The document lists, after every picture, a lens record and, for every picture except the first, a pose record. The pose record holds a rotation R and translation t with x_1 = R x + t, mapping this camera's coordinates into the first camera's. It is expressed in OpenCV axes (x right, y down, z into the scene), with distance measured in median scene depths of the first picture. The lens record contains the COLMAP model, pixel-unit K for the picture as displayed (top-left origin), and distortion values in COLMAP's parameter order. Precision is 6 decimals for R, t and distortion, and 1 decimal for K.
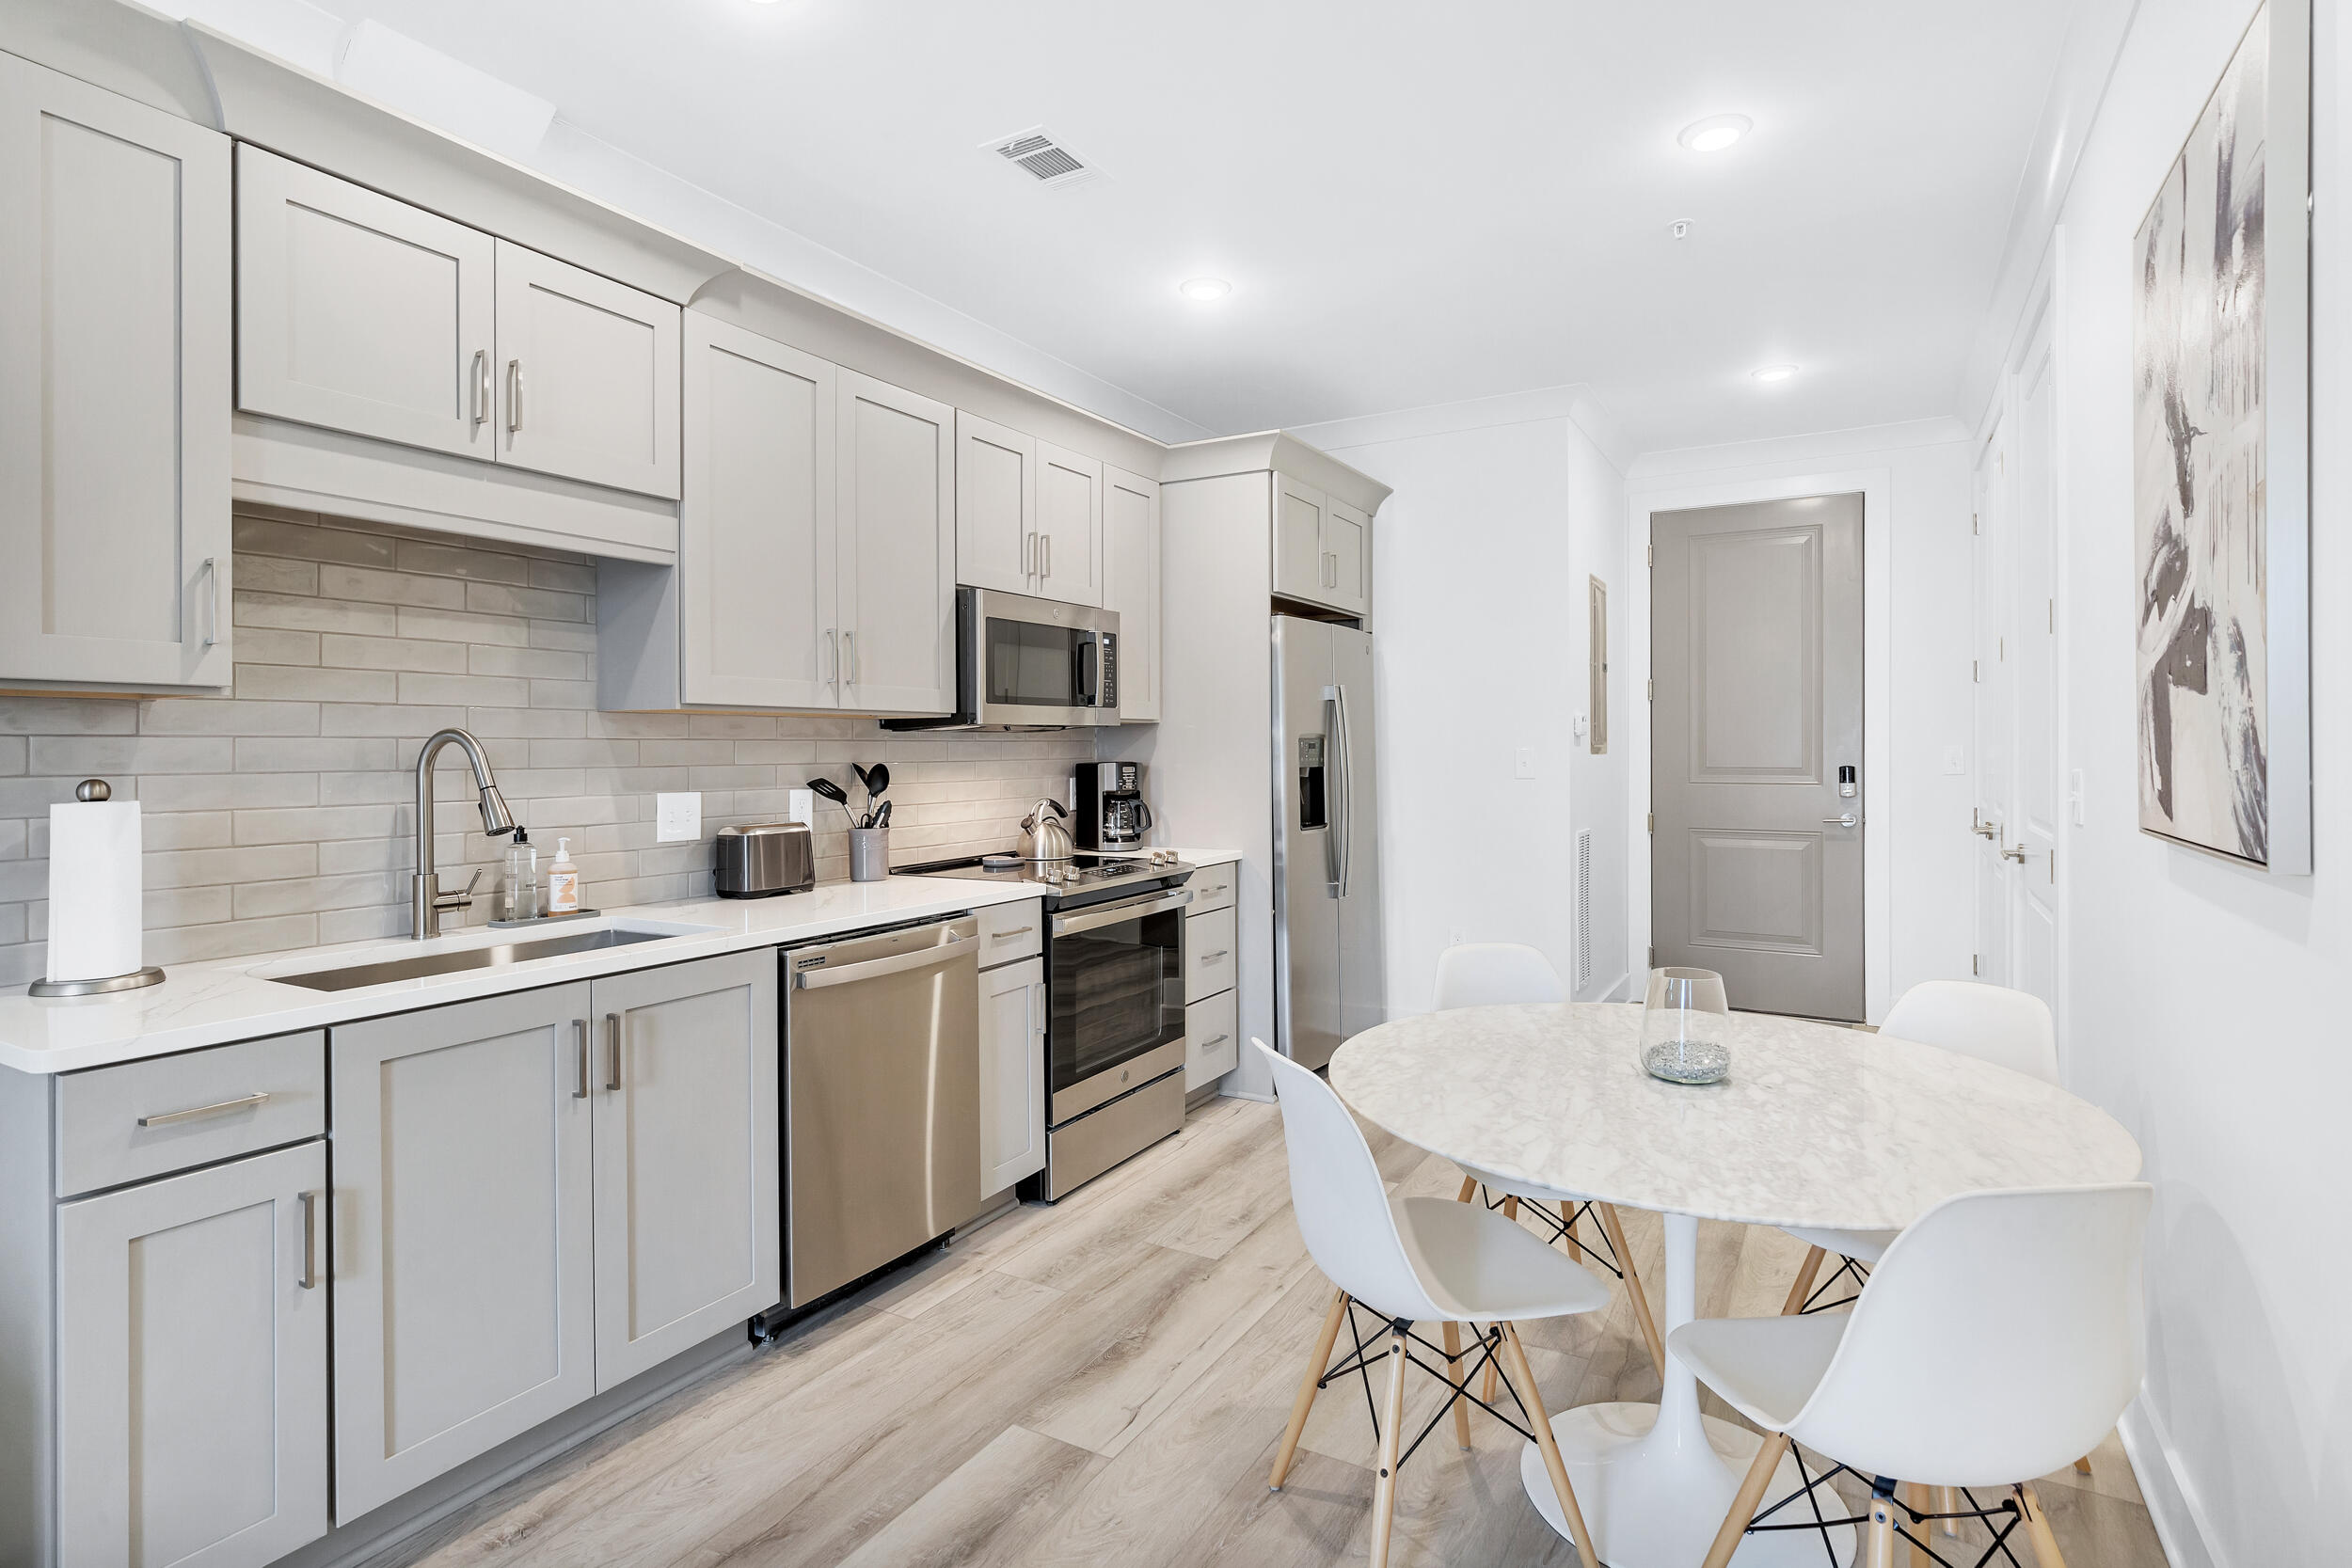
lens RADIAL K [[1192.1, 0, 1170.1], [0, 1192.1, 755.8], [0, 0, 1]] dist [0.002239, 0.000186]
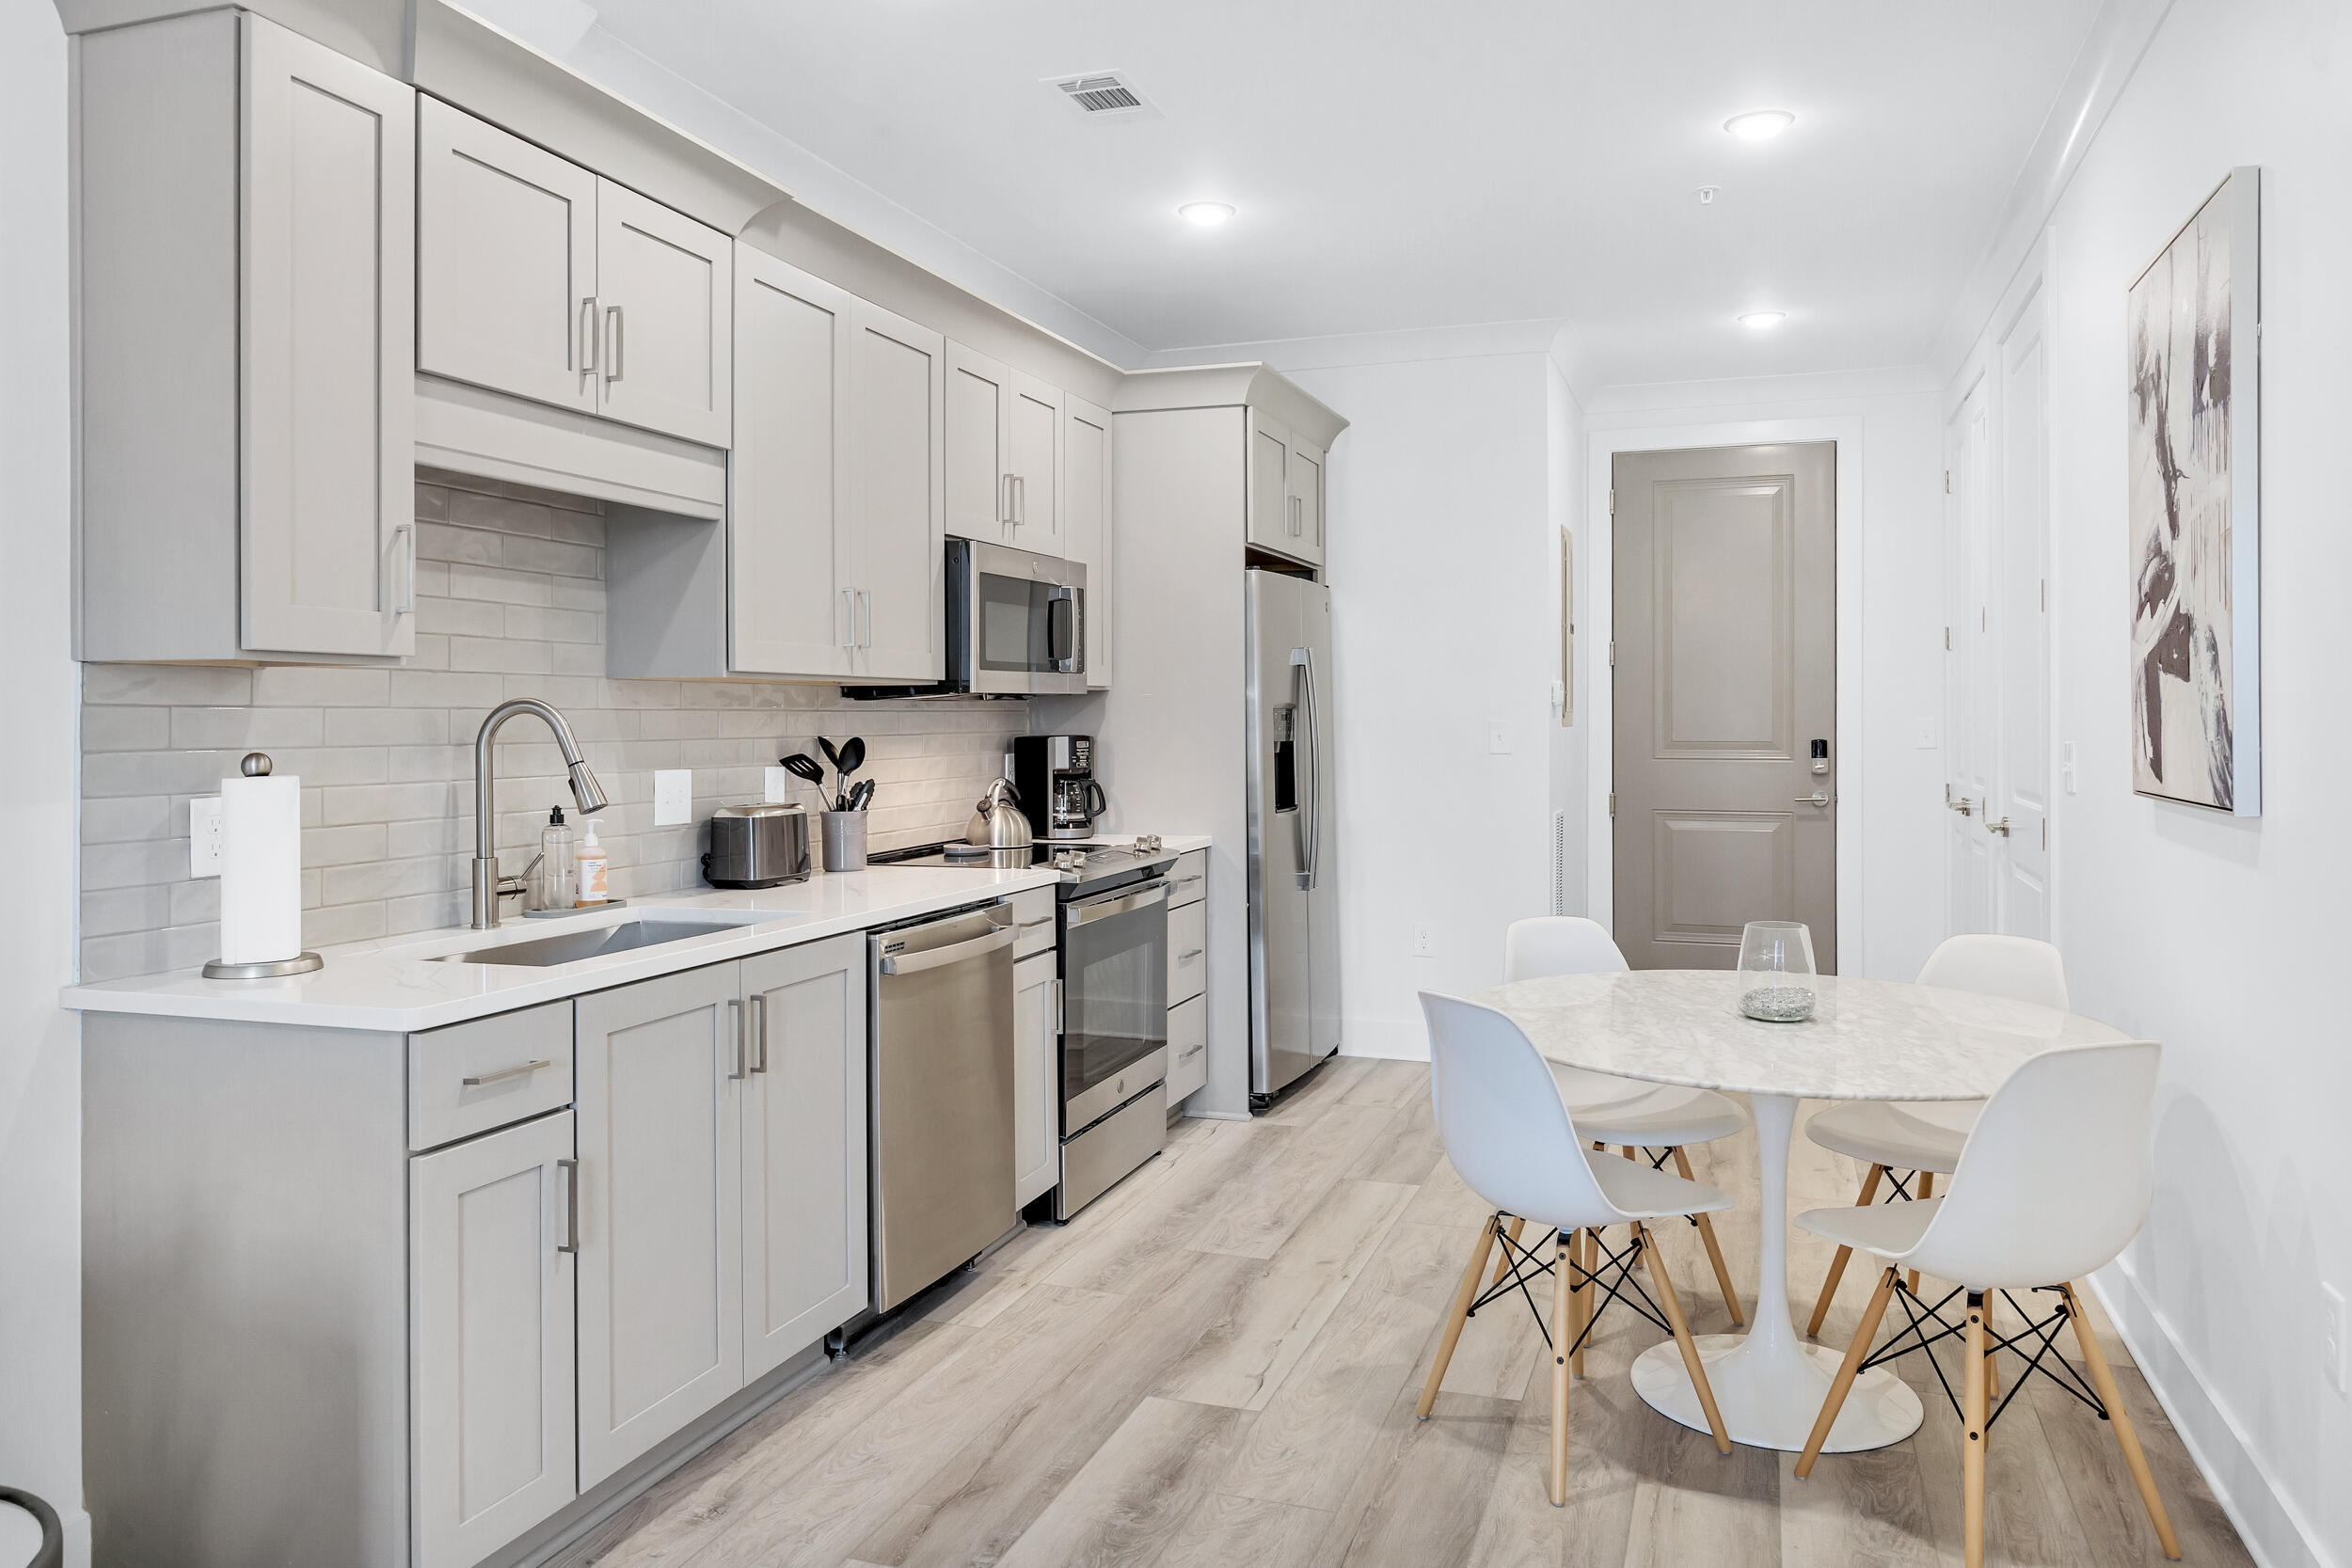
lens RADIAL K [[1669.9, 0, 1183.1], [0, 1669.9, 724.3], [0, 0, 1]] dist [0.002120, 0.002475]
pose [[0.981079, 0.001180, 0.193604, -0.281409], [-0.000828, 0.999998, -0.001898, -0.000818], [-0.193606, 0.001702, 0.981078, -0.287746]]
